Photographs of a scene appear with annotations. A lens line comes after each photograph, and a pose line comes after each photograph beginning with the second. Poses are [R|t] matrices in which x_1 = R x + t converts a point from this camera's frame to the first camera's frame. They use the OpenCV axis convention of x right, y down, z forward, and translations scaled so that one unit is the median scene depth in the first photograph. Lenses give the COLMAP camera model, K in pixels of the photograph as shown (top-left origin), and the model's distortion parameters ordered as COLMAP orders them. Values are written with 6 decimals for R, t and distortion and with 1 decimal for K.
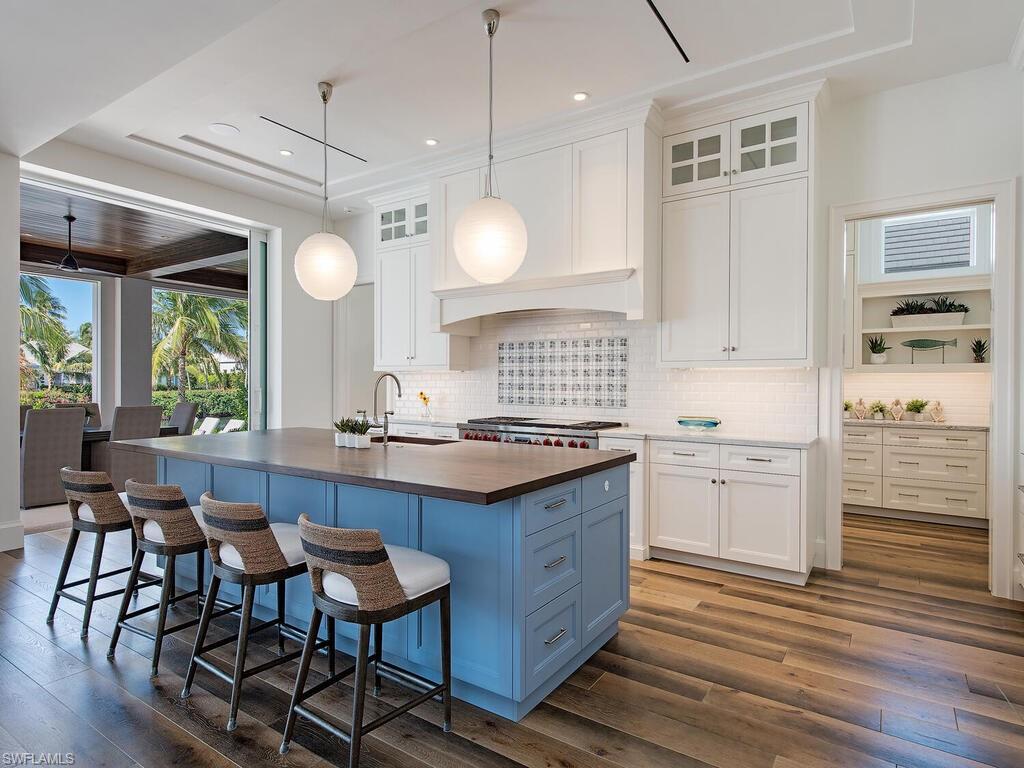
lens RADIAL K [[574.0, 0, 510.4], [0, 574.0, 384.6], [0, 0, 1]] dist [0.003108, 0.000898]
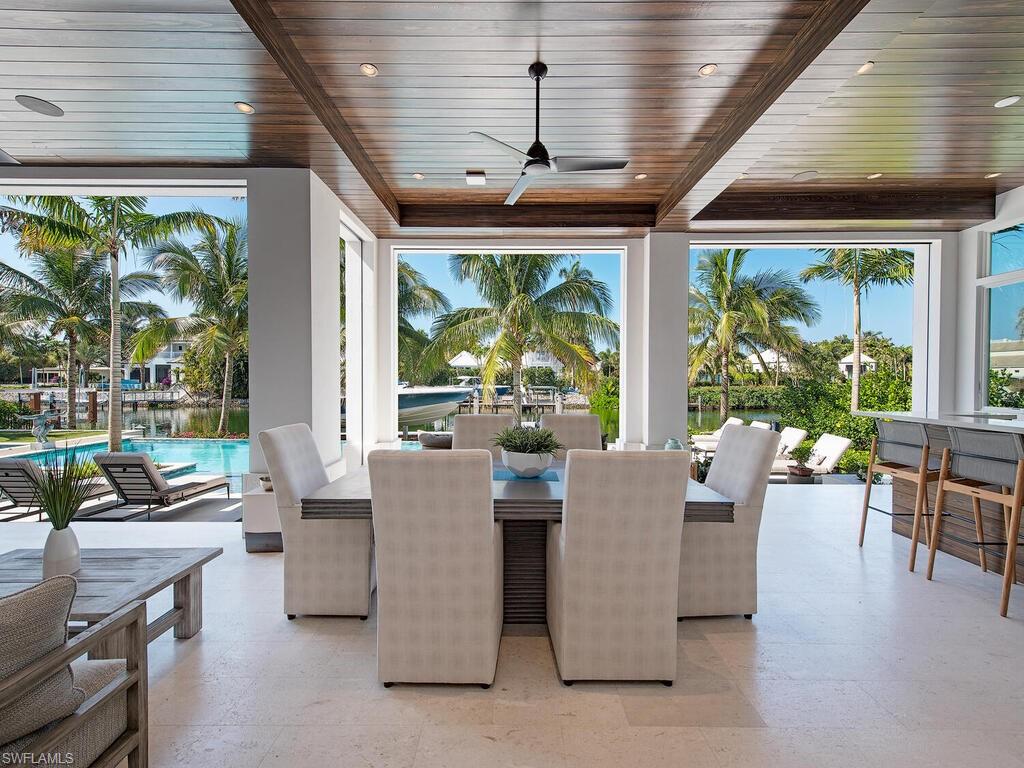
lens RADIAL K [[410.6, 0, 515.0], [0, 410.6, 382.8], [0, 0, 1]] dist [0.002288, 0.000068]
pose [[0.552490, 0.011295, -0.833443, -0.185697], [-0.008187, 0.999933, 0.008124, -0.001853], [0.833480, 0.002335, 0.552545, 0.314083]]
